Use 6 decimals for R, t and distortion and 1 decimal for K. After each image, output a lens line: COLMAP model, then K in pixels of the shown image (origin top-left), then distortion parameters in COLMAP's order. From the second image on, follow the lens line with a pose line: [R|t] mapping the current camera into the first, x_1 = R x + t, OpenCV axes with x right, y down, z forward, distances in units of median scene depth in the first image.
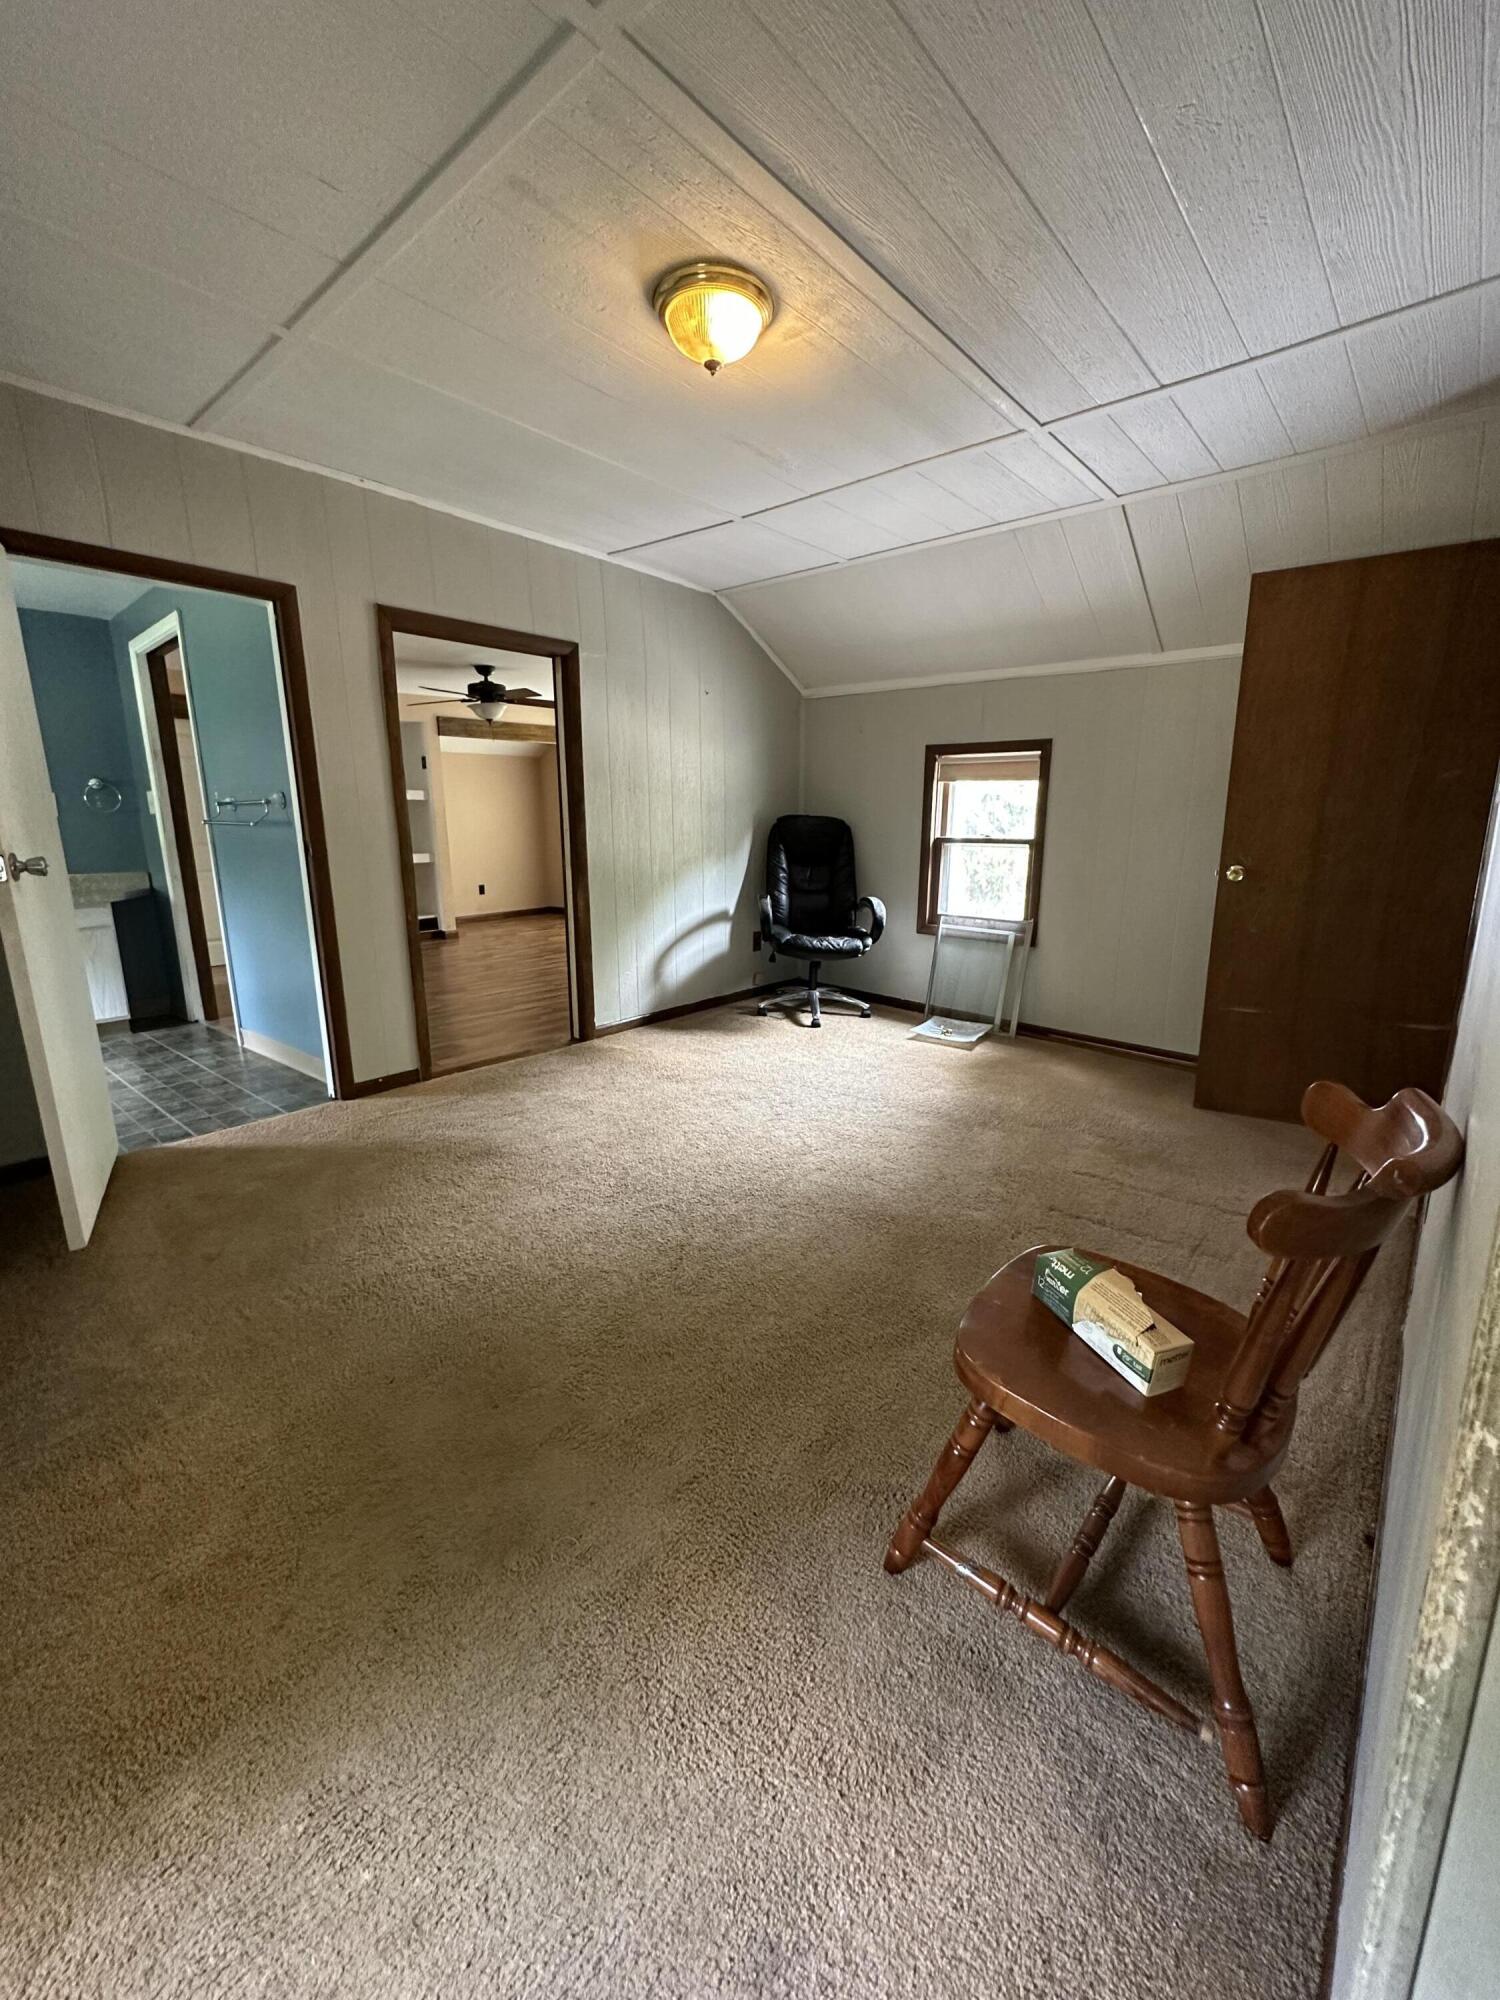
lens RADIAL K [[796.6, 0, 750.0], [0, 796.6, 1000.0], [0, 0, 1]] dist [-0.018702, 0.000067]
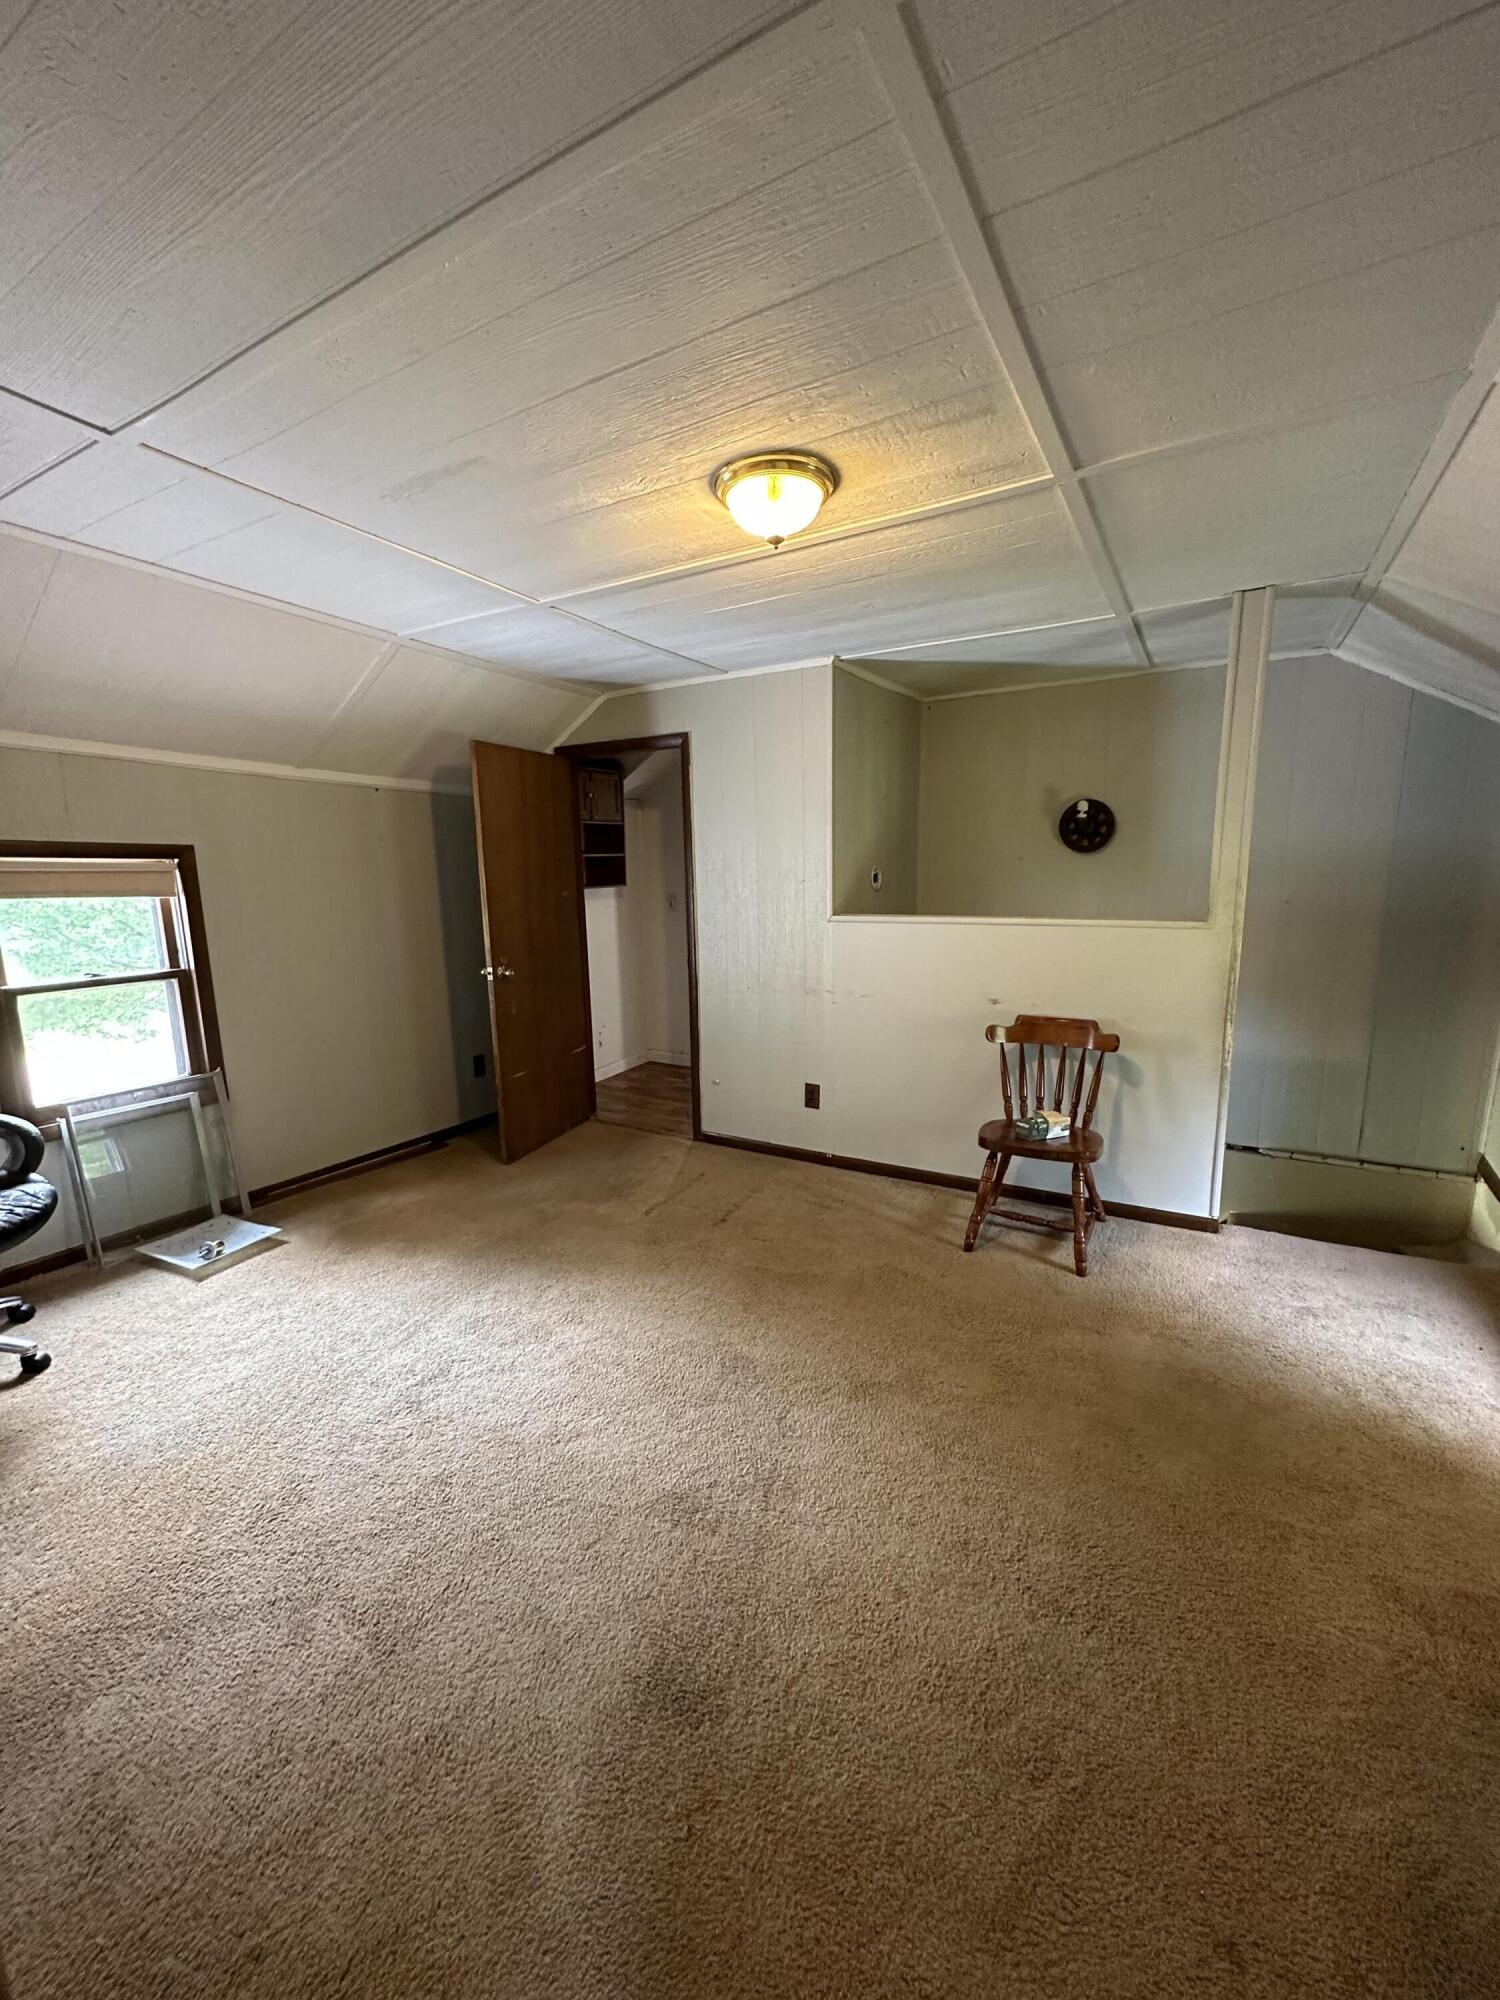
lens RADIAL K [[796.6, 0, 750.0], [0, 796.6, 1000.0], [0, 0, 1]] dist [-0.018702, 0.000067]
pose [[-0.199158, -0.154878, 0.967651, -0.642533], [0.229220, 0.952678, 0.199659, -0.260451], [-0.952782, 0.261569, -0.154232, 0.775498]]
